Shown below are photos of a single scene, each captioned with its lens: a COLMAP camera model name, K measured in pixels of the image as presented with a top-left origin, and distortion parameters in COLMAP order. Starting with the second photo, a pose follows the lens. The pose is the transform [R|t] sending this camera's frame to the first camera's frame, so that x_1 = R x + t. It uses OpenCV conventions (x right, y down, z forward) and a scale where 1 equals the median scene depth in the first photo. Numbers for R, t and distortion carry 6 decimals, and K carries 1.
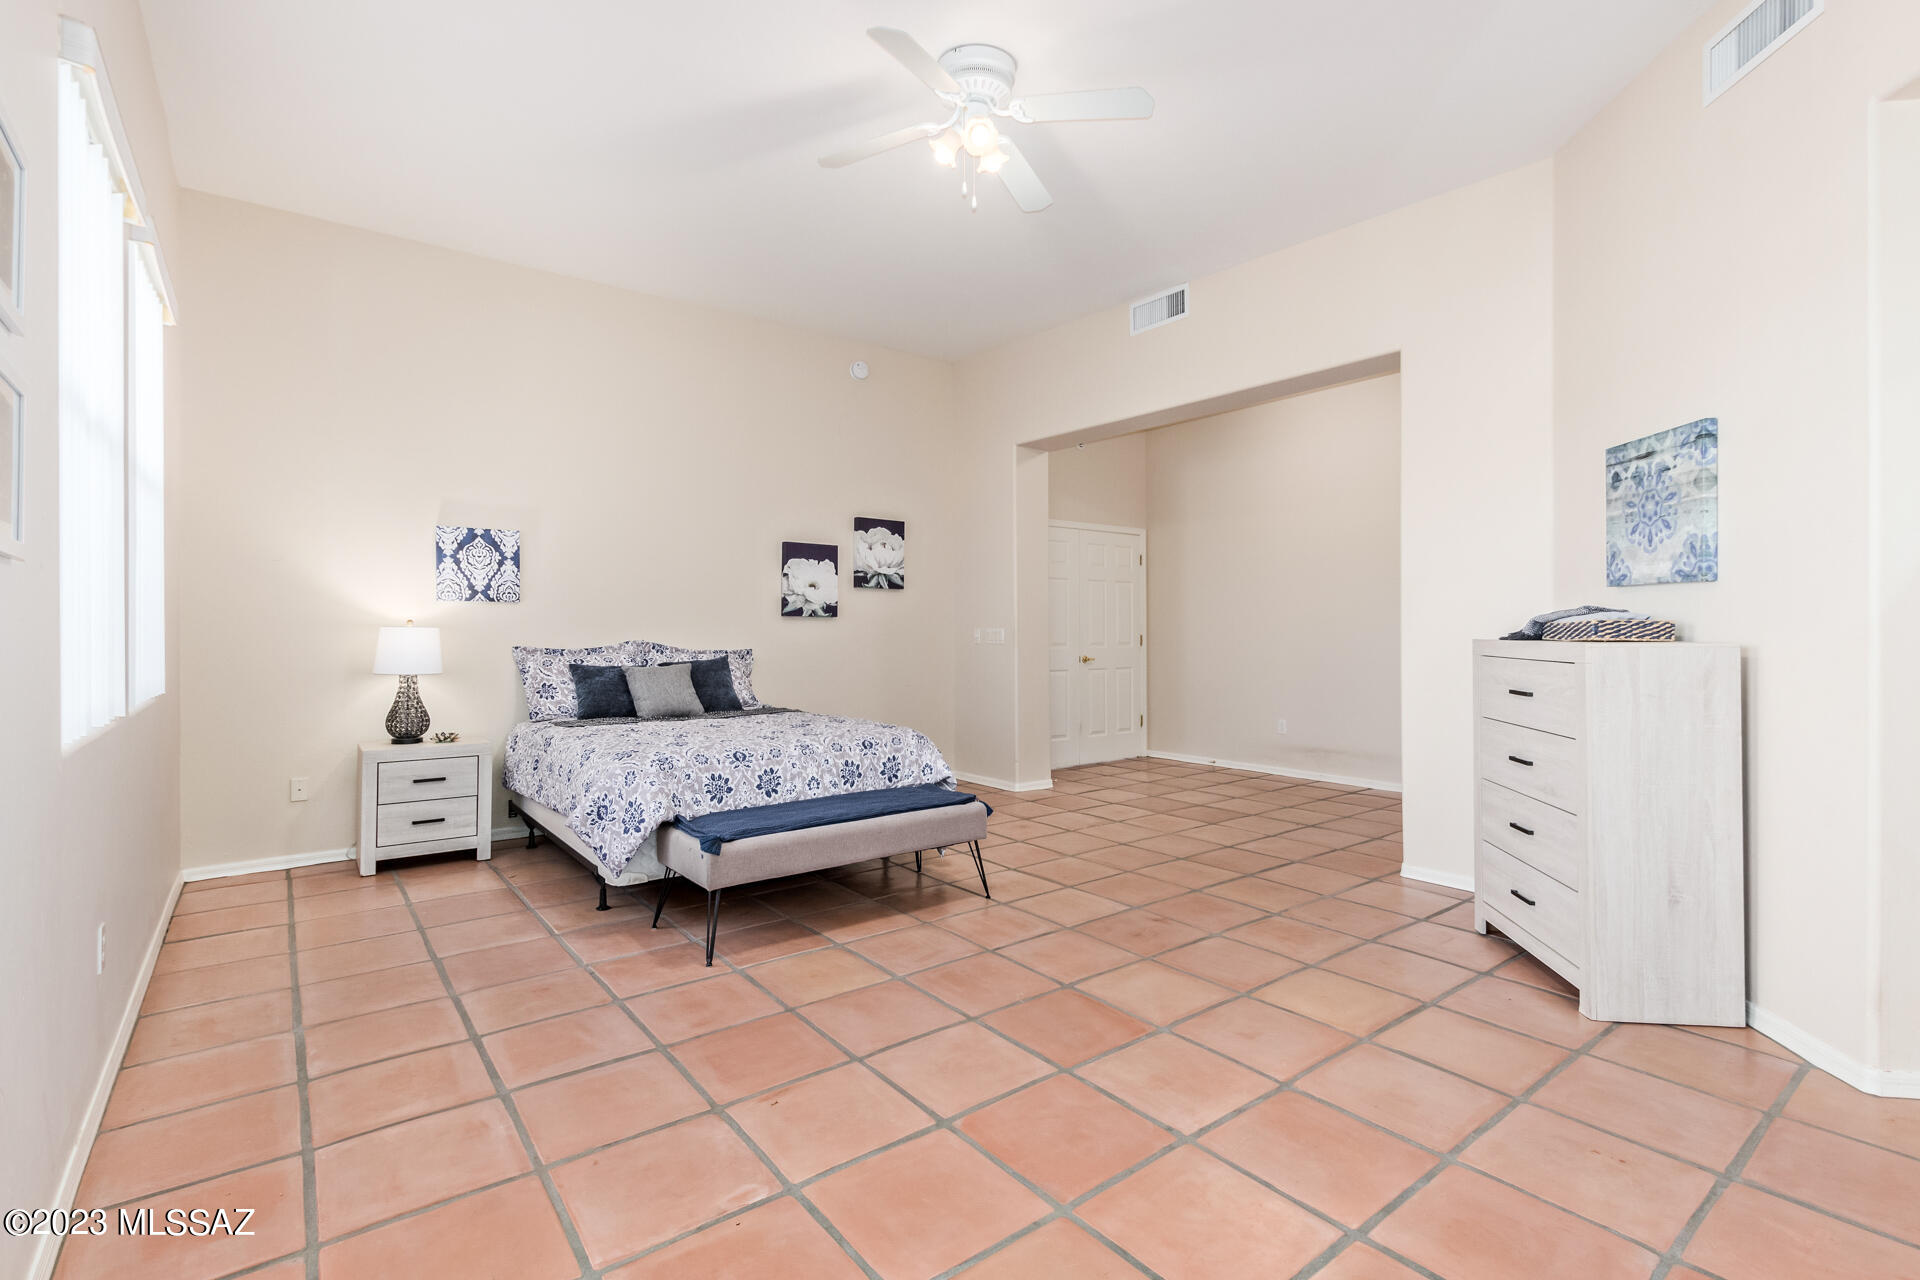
lens RADIAL K [[878.6, 0, 962.6], [0, 878.6, 639.3], [0, 0, 1]] dist [0.004719, 0.000824]
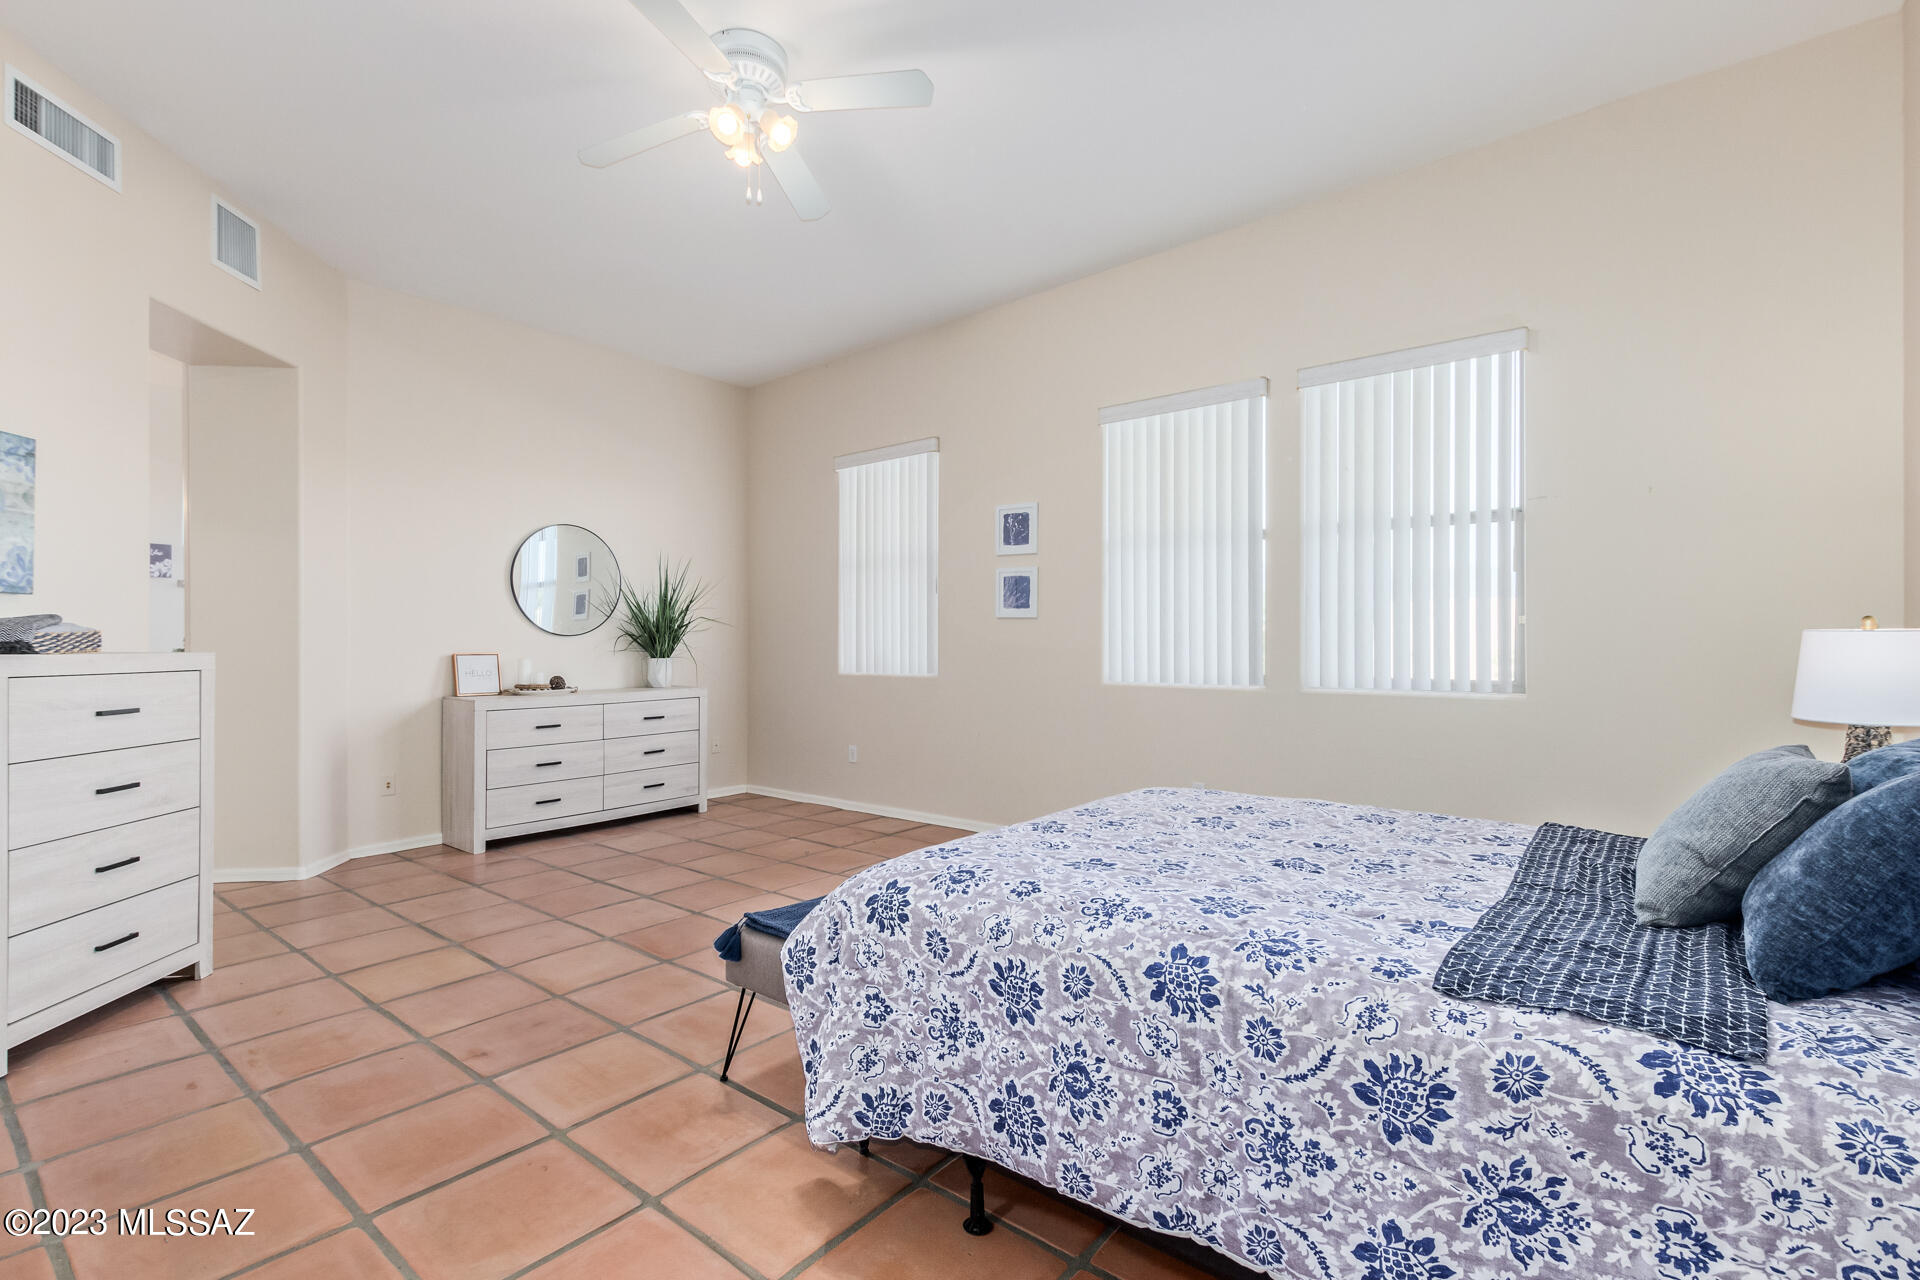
lens RADIAL K [[878.6, 0, 962.6], [0, 878.6, 639.3], [0, 0, 1]] dist [0.004719, 0.000824]
pose [[-0.971207, 0.003238, -0.238213, 0.012033], [0.002848, 0.999994, 0.001978, -0.006983], [0.238218, 0.001243, -0.971211, 1.363840]]
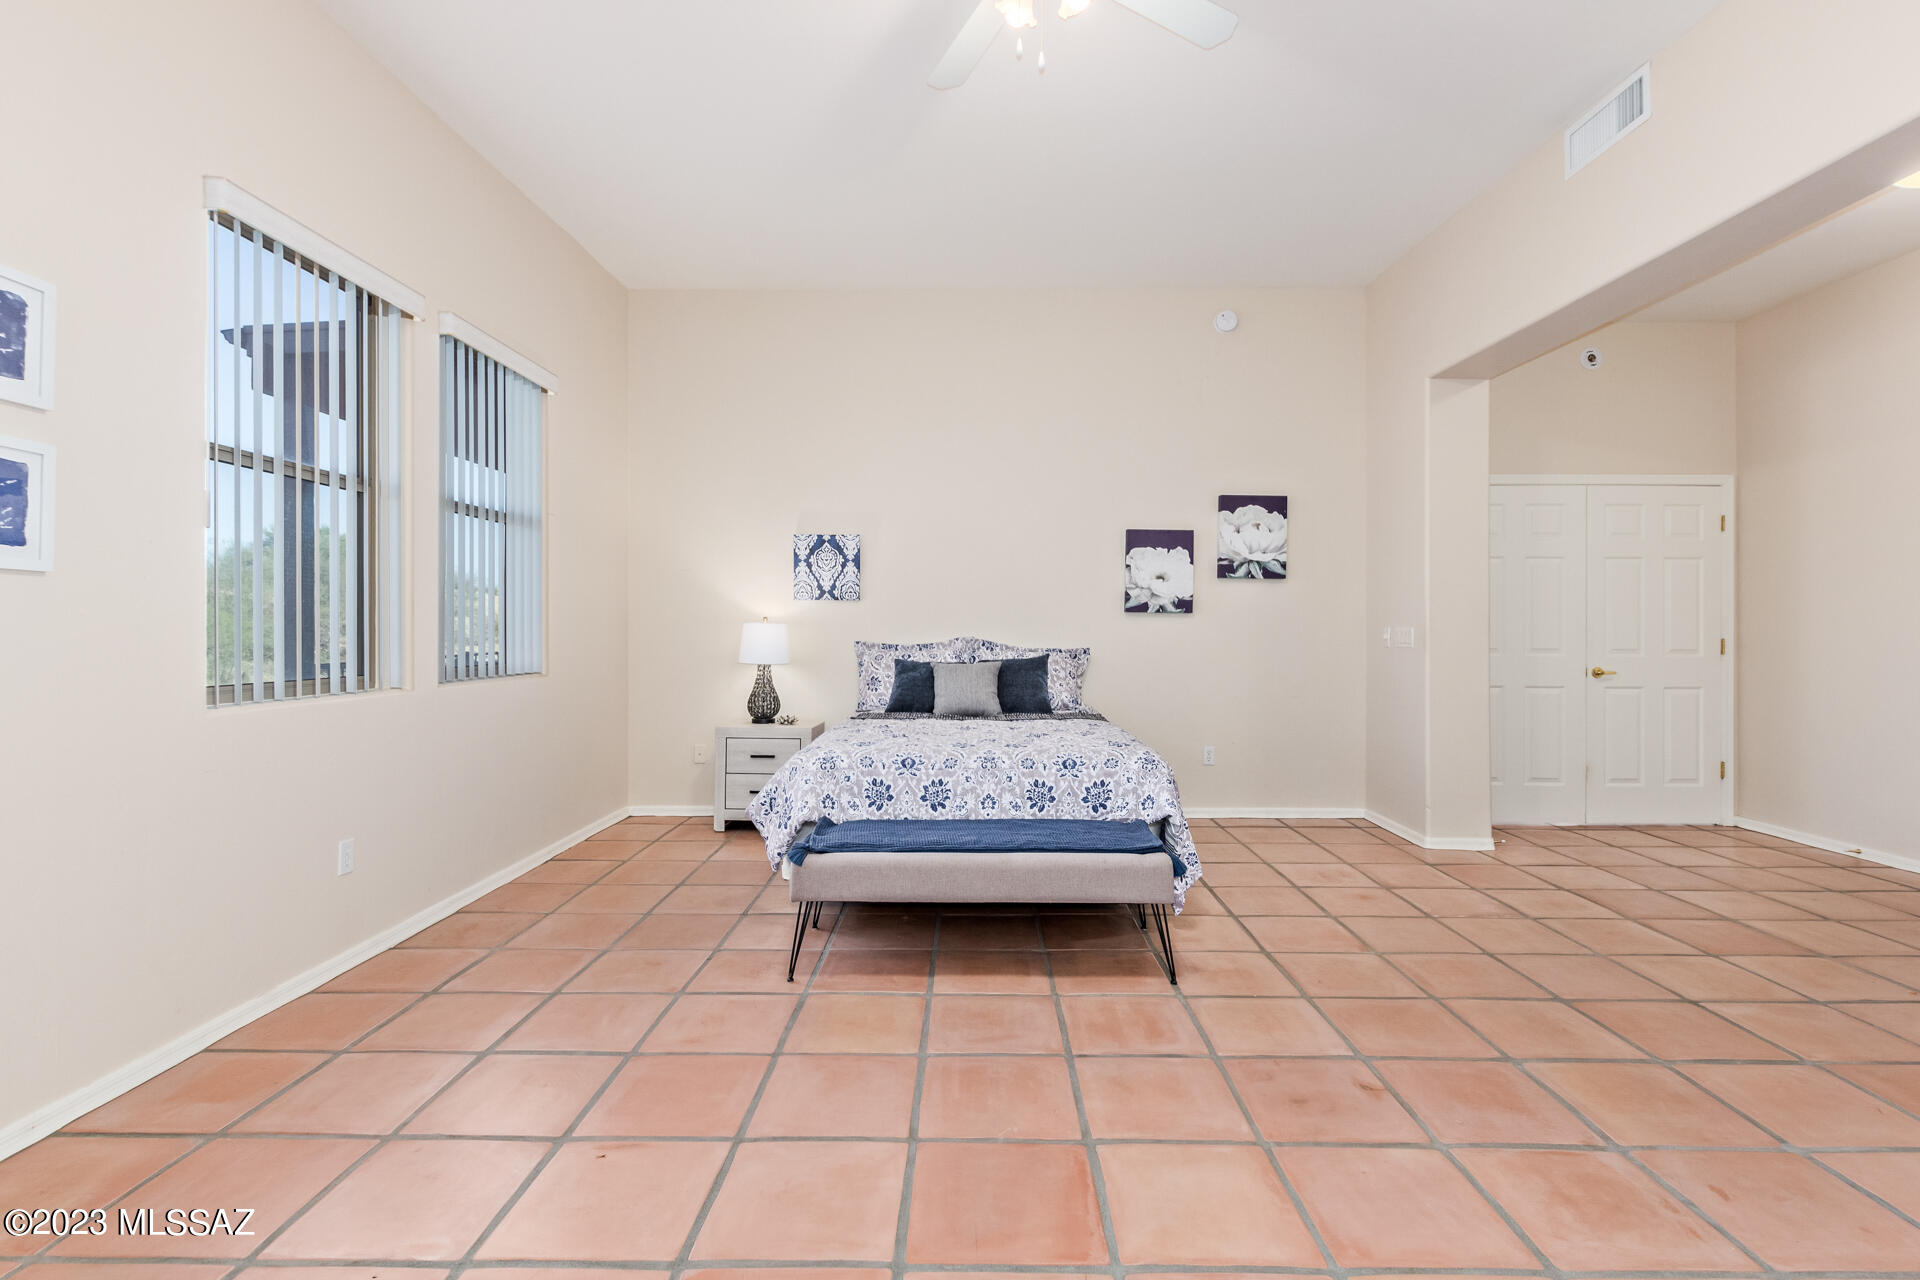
lens RADIAL K [[878.6, 0, 962.6], [0, 878.6, 639.3], [0, 0, 1]] dist [0.004719, 0.000824]
pose [[0.787070, 0.013238, -0.616722, 0.292337], [-0.012038, 0.999909, 0.006099, -0.002741], [0.616746, 0.002624, 0.787158, 0.247516]]
